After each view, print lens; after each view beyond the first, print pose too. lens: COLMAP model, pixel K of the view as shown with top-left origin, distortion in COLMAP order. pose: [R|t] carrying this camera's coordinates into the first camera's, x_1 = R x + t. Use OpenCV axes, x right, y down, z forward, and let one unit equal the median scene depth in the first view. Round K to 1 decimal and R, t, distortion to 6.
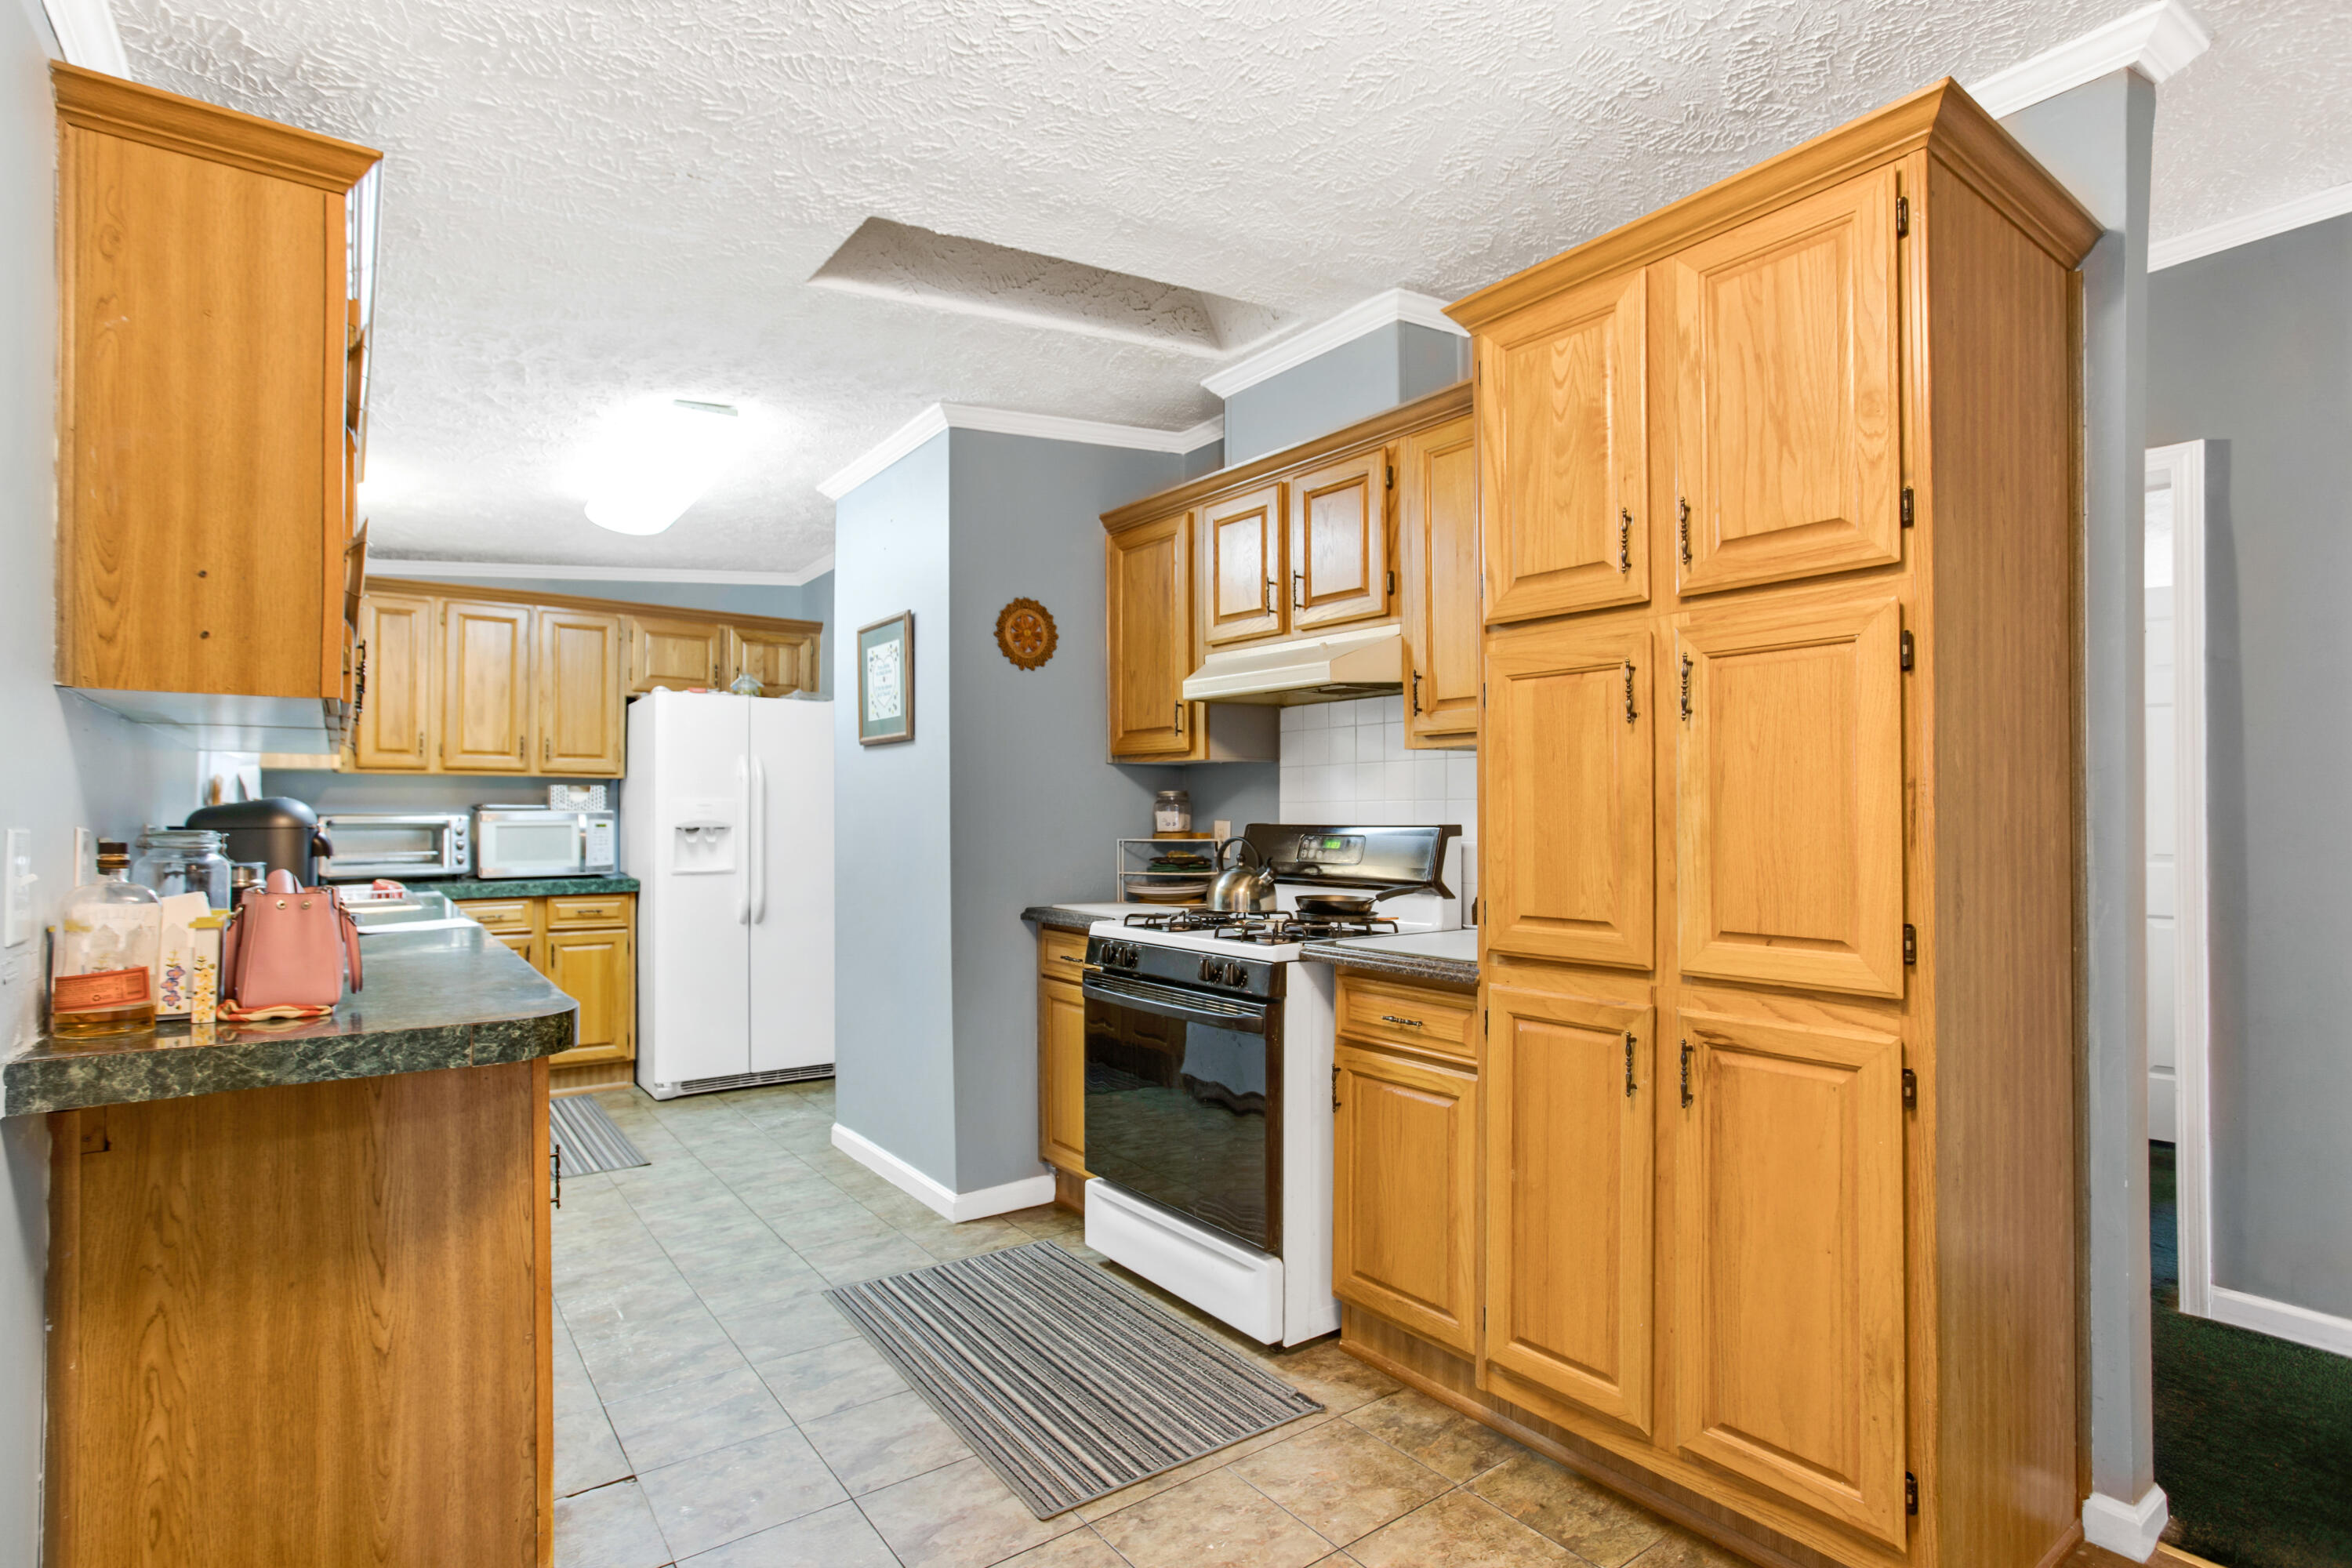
lens RADIAL K [[1142.5, 0, 1142.6], [0, 1142.5, 787.3], [0, 0, 1]] dist [-0.057124, 0.032308]
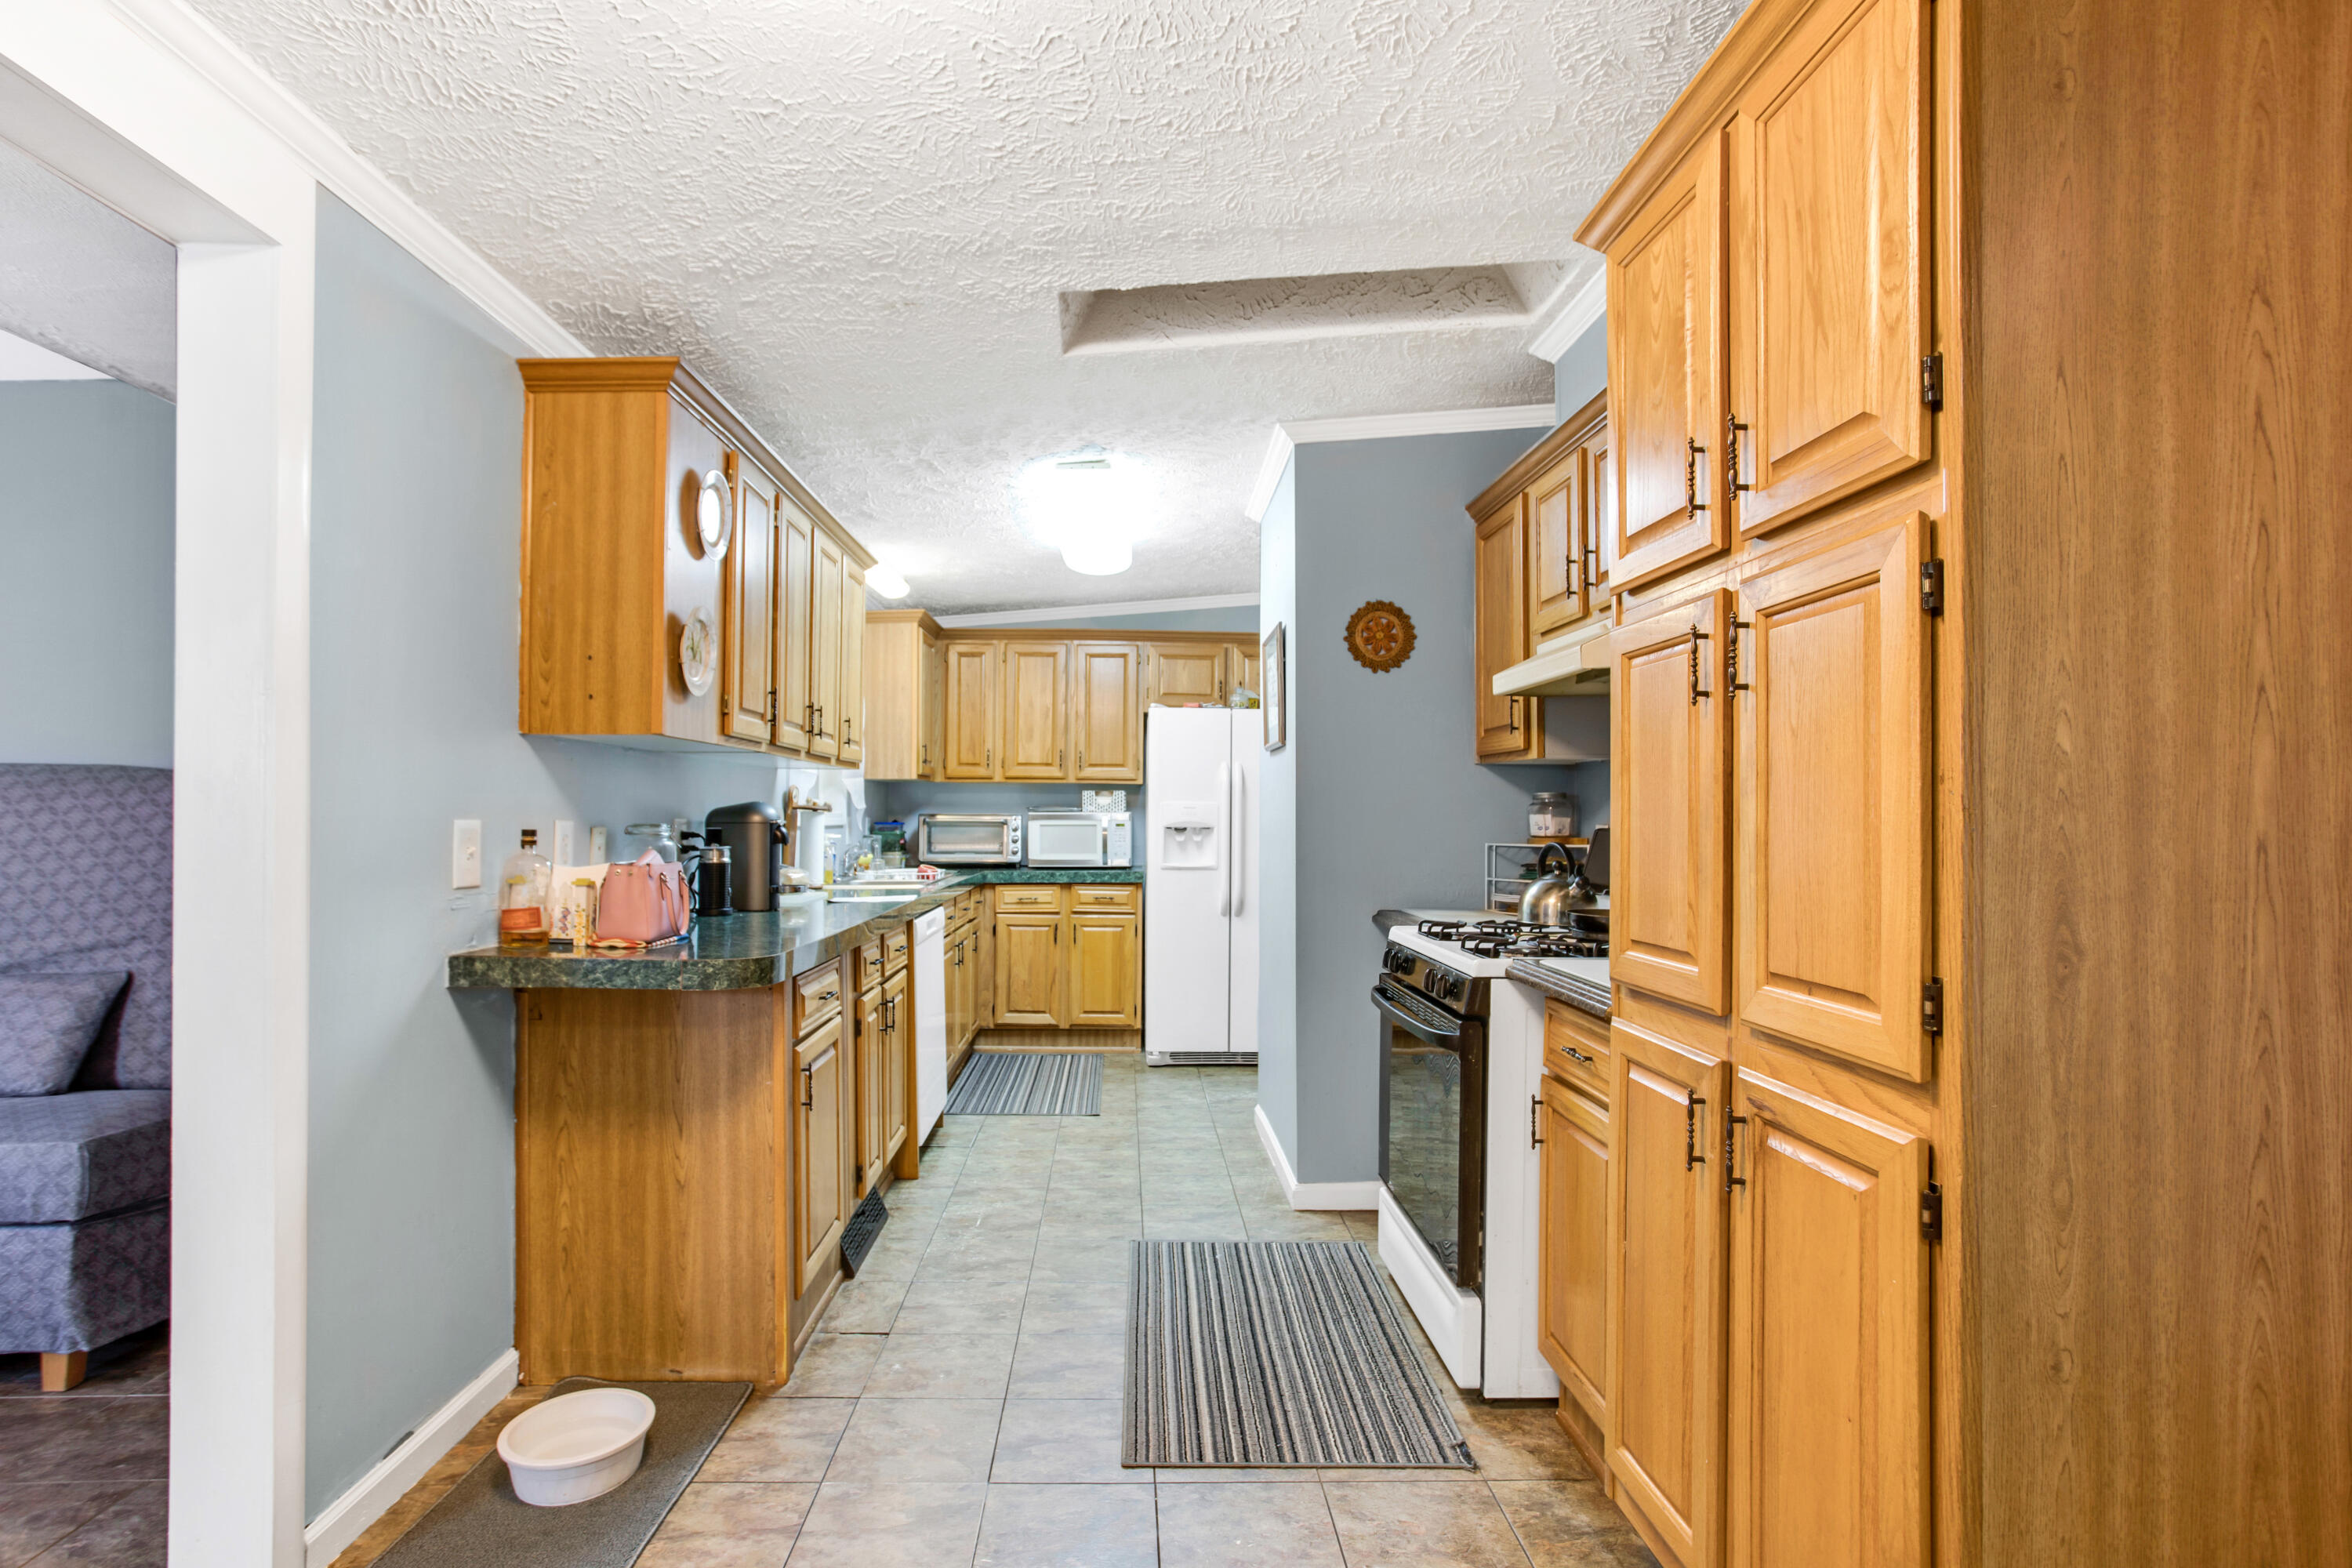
lens RADIAL K [[1142.5, 0, 1142.6], [0, 1142.5, 787.3], [0, 0, 1]] dist [-0.057124, 0.032308]
pose [[0.822058, -0.008836, -0.569335, 0.505312], [0.007382, 0.999961, -0.004860, 0.001982], [0.569355, -0.000208, 0.822092, 0.106962]]
